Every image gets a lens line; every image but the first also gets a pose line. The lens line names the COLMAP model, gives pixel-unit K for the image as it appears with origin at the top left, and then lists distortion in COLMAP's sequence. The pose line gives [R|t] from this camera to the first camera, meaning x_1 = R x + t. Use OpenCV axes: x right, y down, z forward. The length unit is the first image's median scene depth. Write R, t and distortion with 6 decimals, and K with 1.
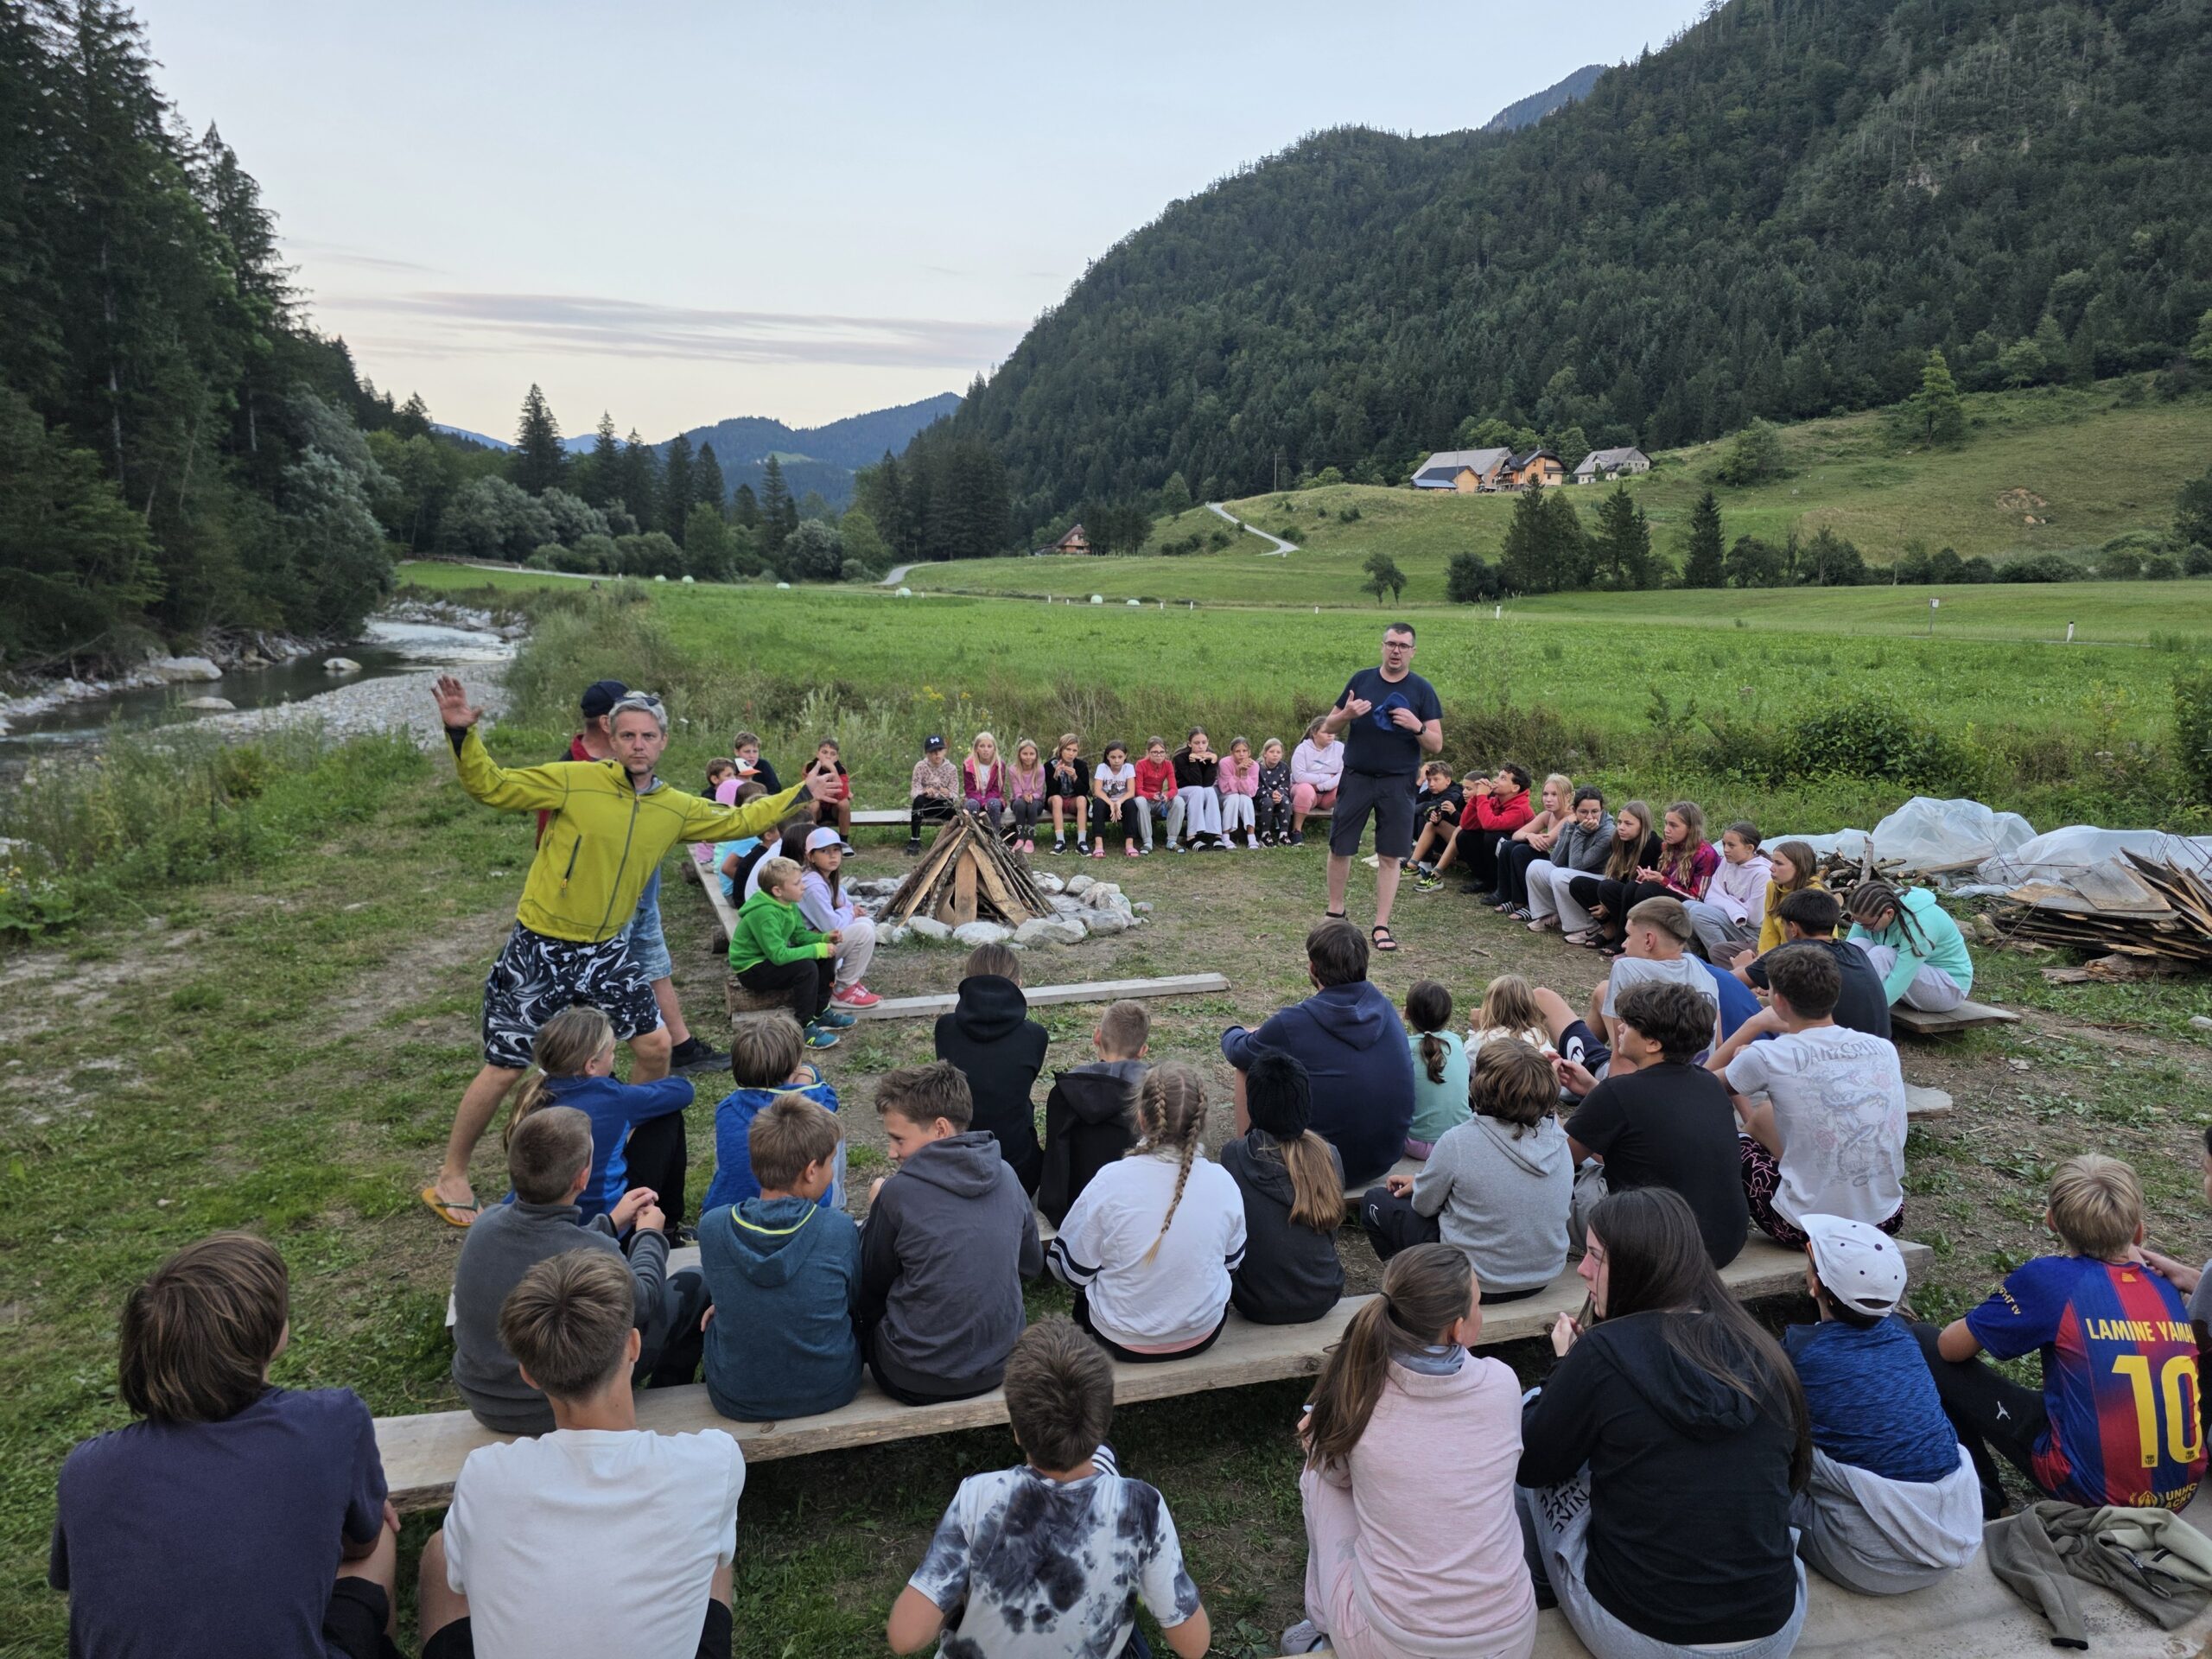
lens RADIAL K [[1429.1, 0, 1106.0], [0, 1429.1, 829.5], [0, 0, 1]] dist [0.004398, 0.001991]
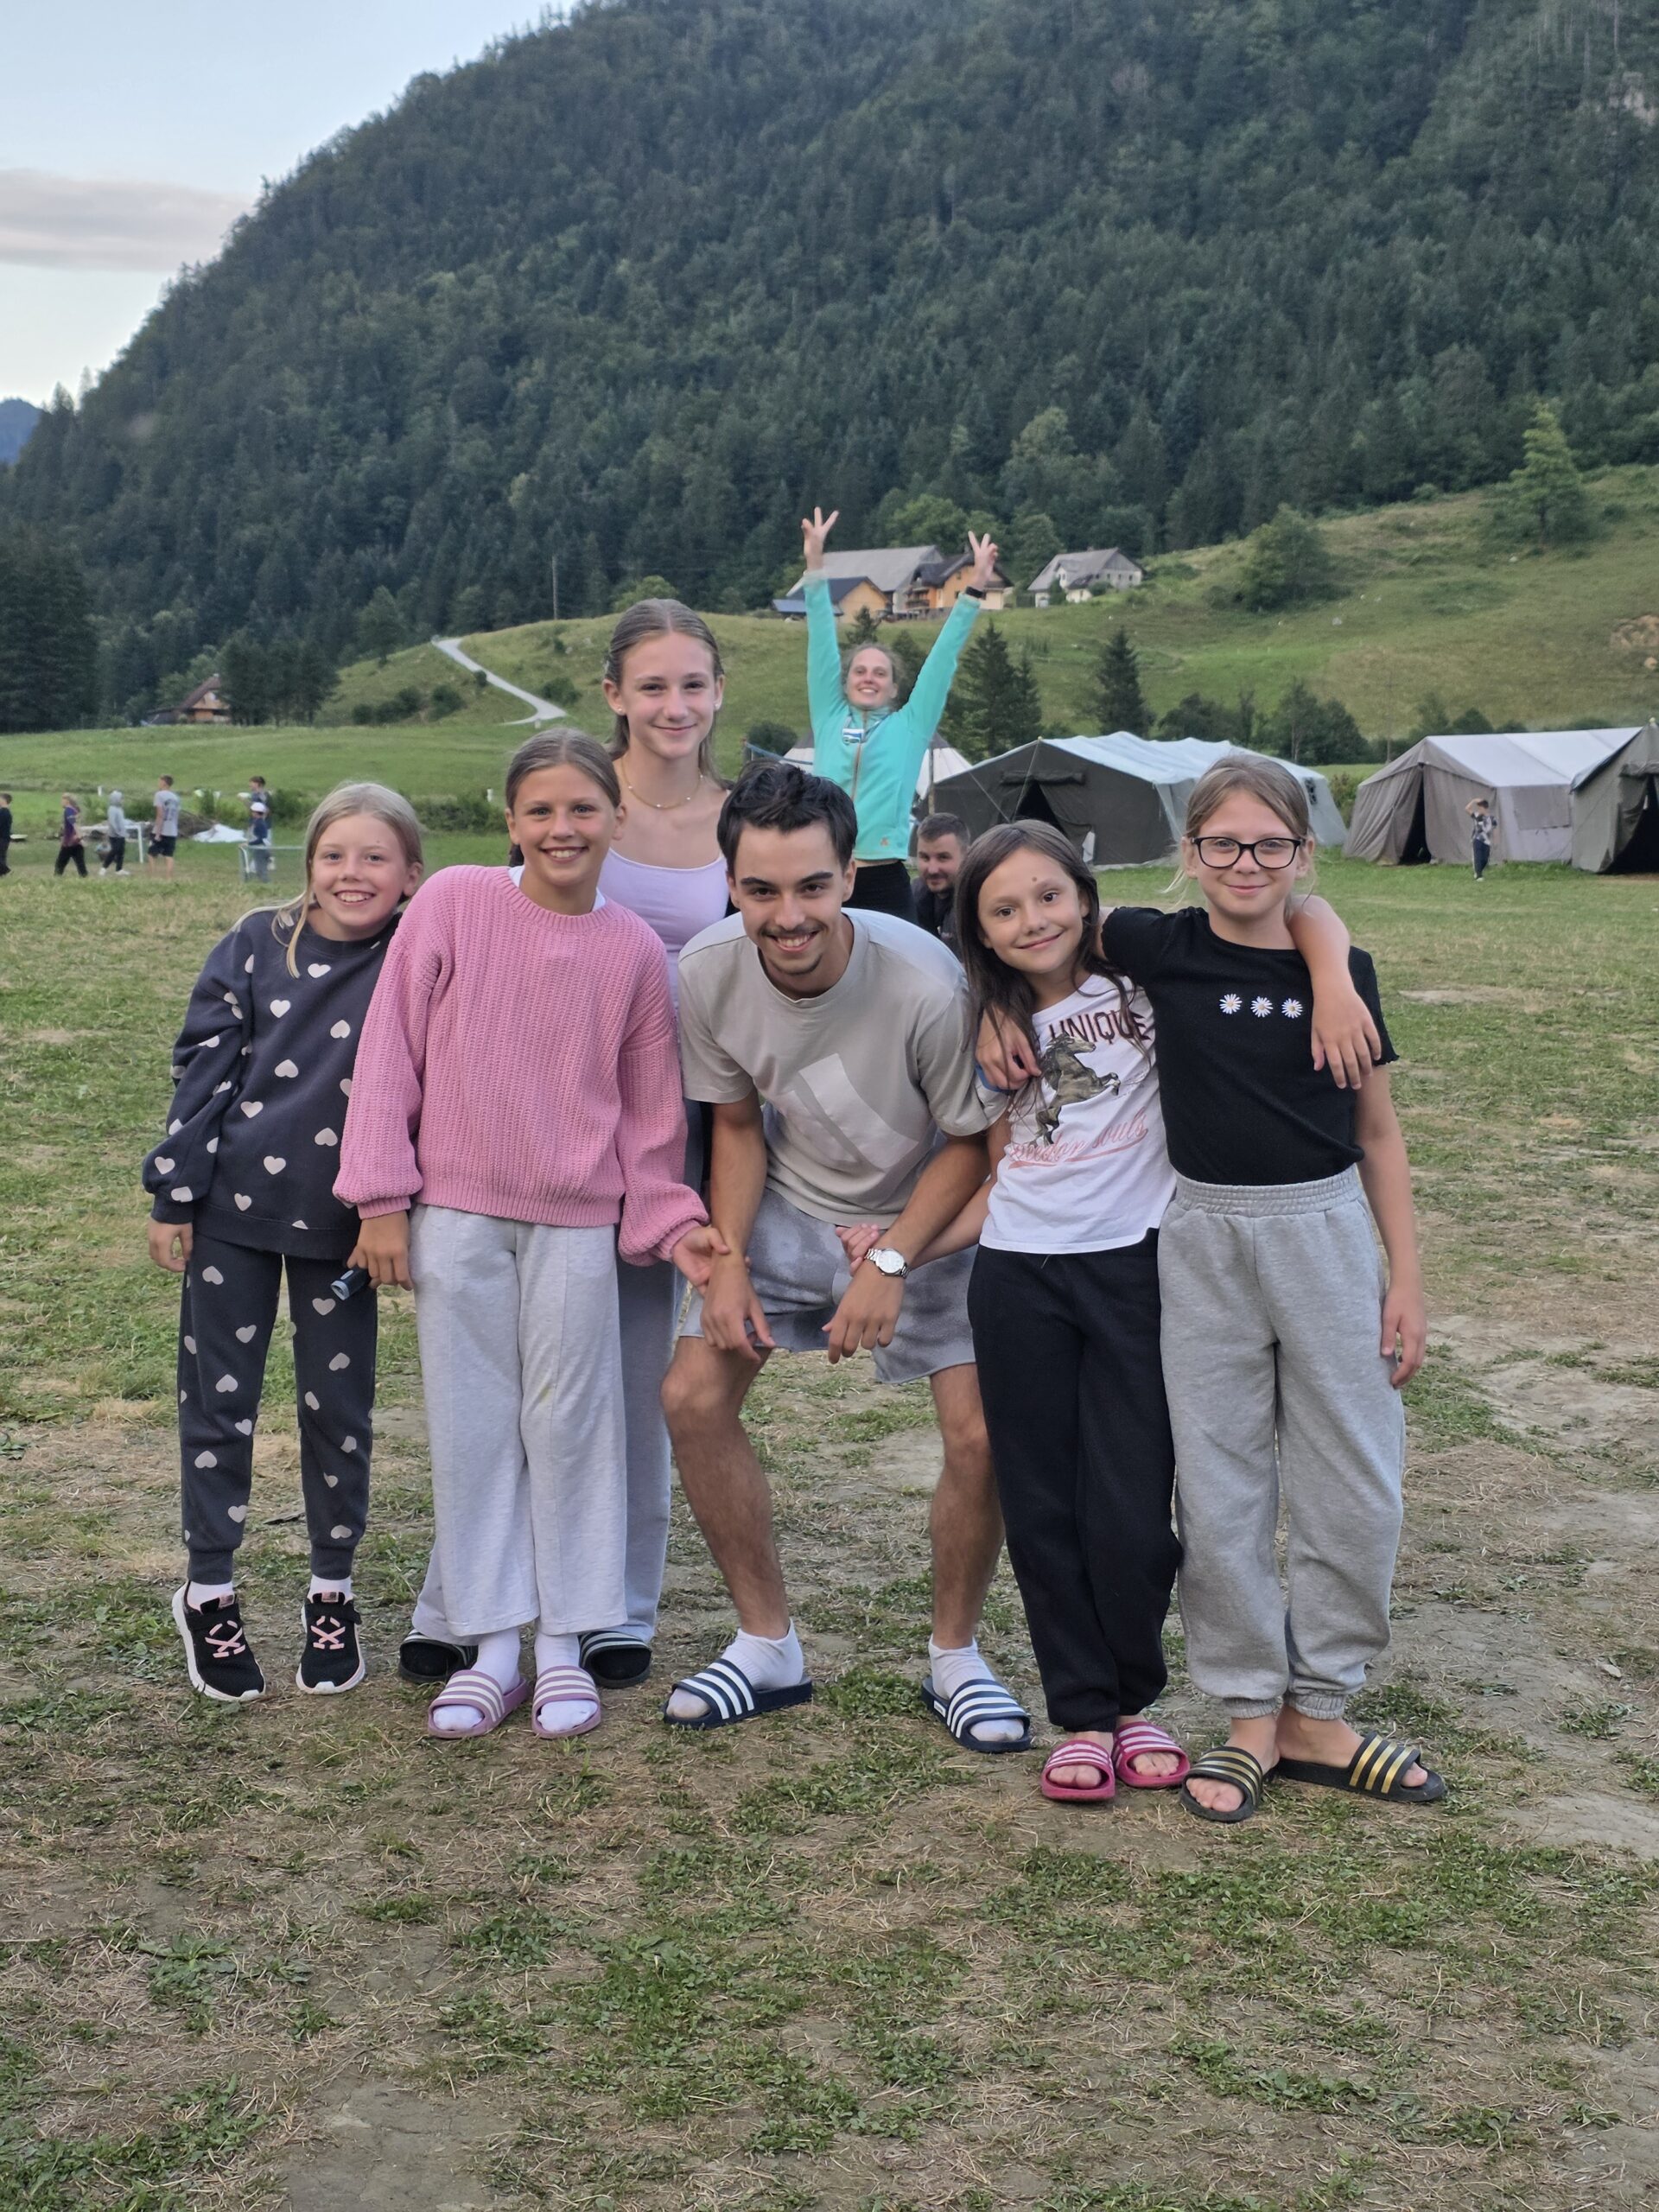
lens RADIAL K [[3262.9, 0, 829.5], [0, 3262.9, 1106.0], [0, 0, 1]] dist [0.147237, -0.345472]
pose [[0.992232, -0.020574, 0.122691, 0.057295], [0.028897, 0.997371, -0.066449, 0.061888], [-0.121001, 0.069479, 0.990218, -0.354631]]
